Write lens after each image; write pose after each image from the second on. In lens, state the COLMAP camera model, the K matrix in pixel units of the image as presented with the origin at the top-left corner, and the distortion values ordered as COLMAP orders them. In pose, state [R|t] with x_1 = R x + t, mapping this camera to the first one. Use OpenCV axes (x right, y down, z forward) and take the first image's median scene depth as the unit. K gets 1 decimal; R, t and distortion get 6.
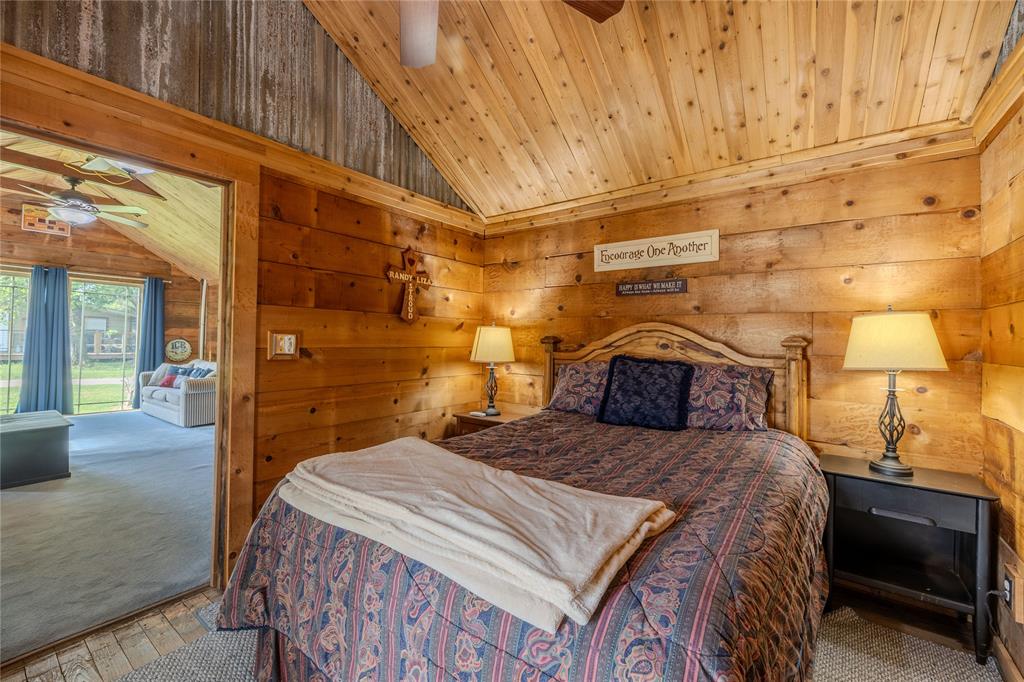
lens RADIAL K [[428.3, 0, 508.1], [0, 428.3, 337.6], [0, 0, 1]] dist [0.001939, -0.000379]
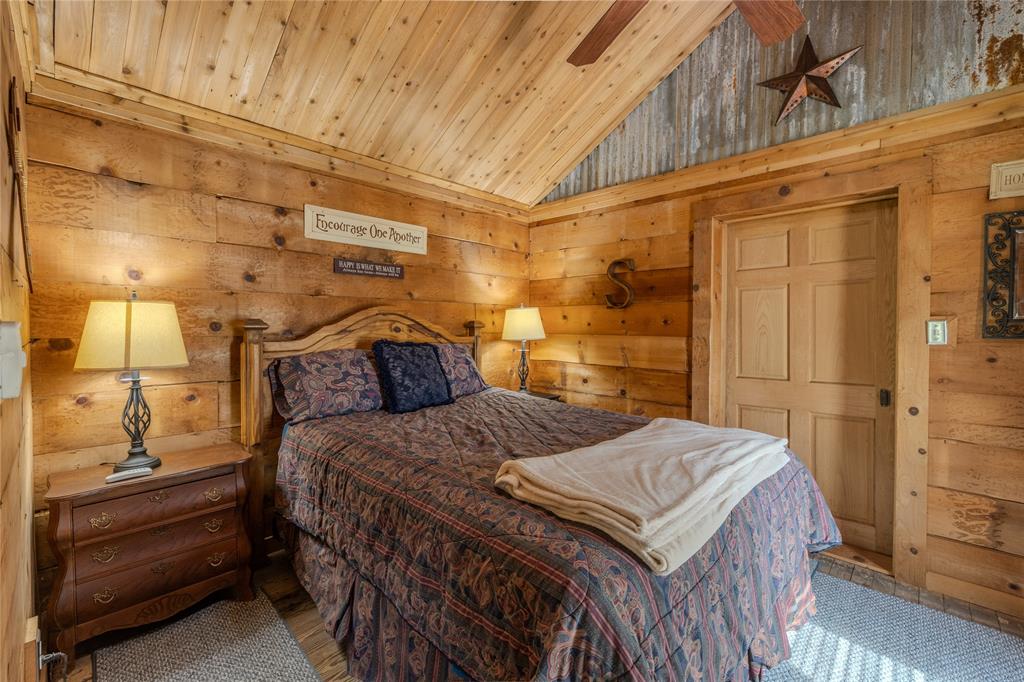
lens RADIAL K [[428.3, 0, 508.4], [0, 428.3, 334.1], [0, 0, 1]] dist [0.001939, -0.000379]
pose [[0.124092, -0.030896, 0.991790, -0.603307], [0.000553, 0.999517, 0.031068, -0.000625], [-0.992271, -0.003307, 0.124049, 0.595409]]
